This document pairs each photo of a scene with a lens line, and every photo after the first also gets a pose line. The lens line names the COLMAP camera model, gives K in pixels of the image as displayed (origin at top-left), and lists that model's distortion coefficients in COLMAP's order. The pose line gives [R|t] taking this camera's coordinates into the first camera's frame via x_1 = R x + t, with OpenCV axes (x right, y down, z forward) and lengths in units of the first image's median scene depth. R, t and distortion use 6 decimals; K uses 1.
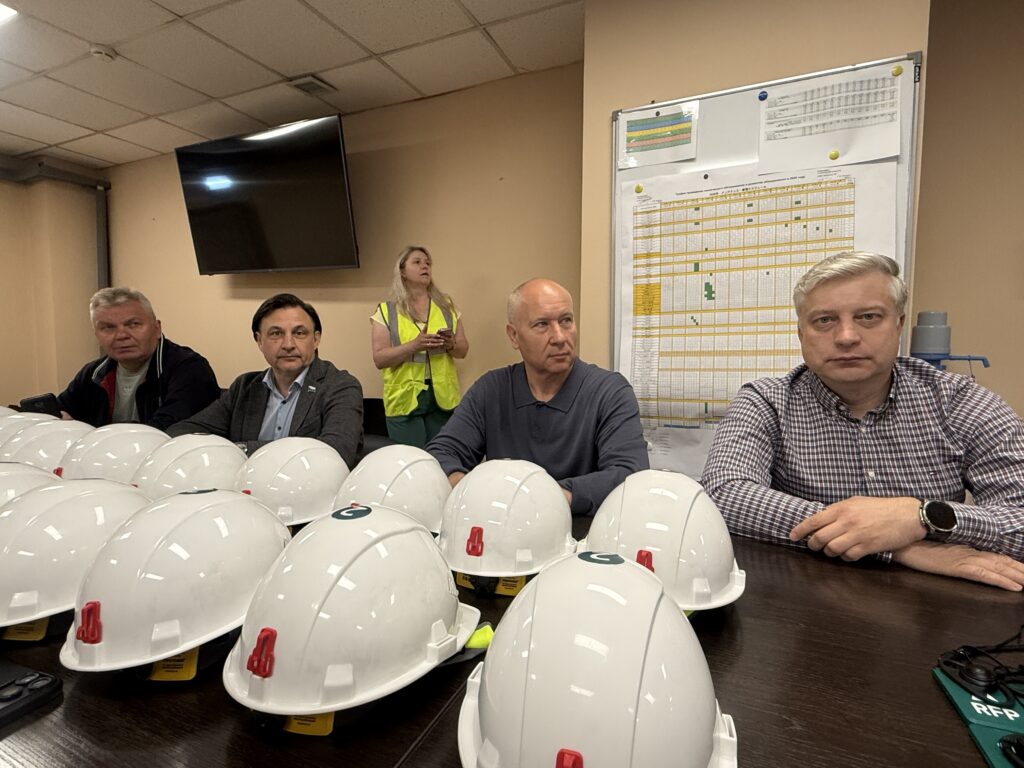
lens RADIAL K [[537.2, 0, 512.0], [0, 537.2, 384.0], [0, 0, 1]] dist [0.000265, -0.000346]
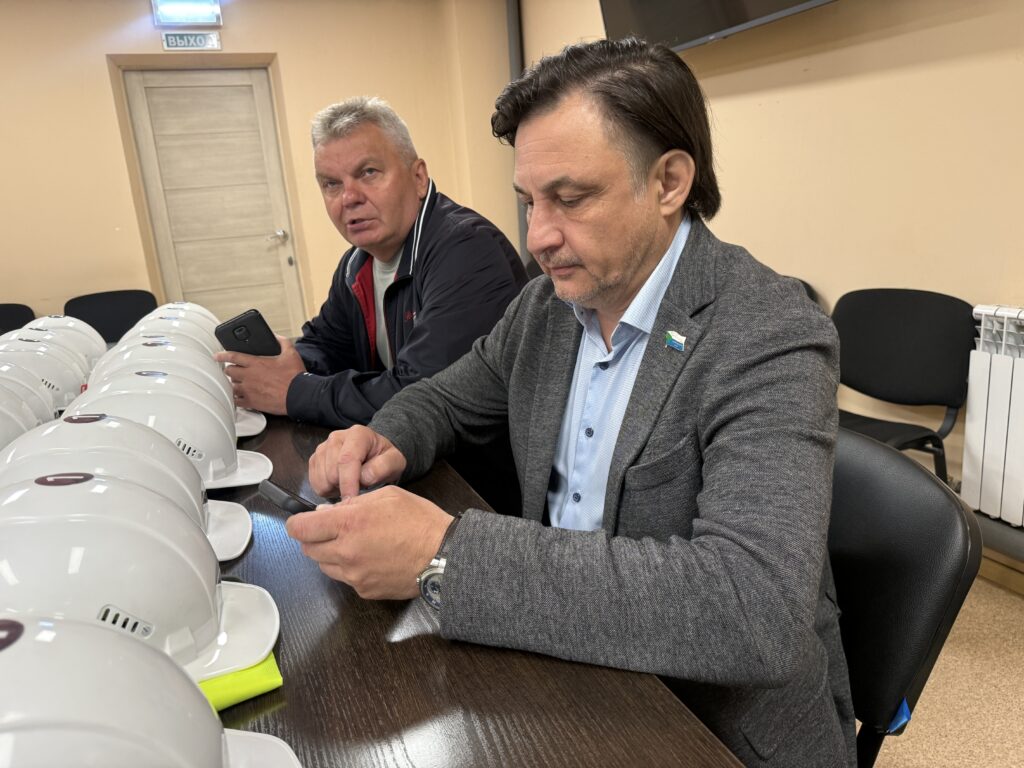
lens RADIAL K [[728.1, 0, 512.0], [0, 728.1, 384.0], [0, 0, 1]] dist [0.000151, -0.000514]
pose [[0.768441, 0.100879, -0.631919, -0.156802], [0.031606, 0.980308, 0.194930, -0.047432], [0.639140, -0.169765, 0.750120, 0.553586]]
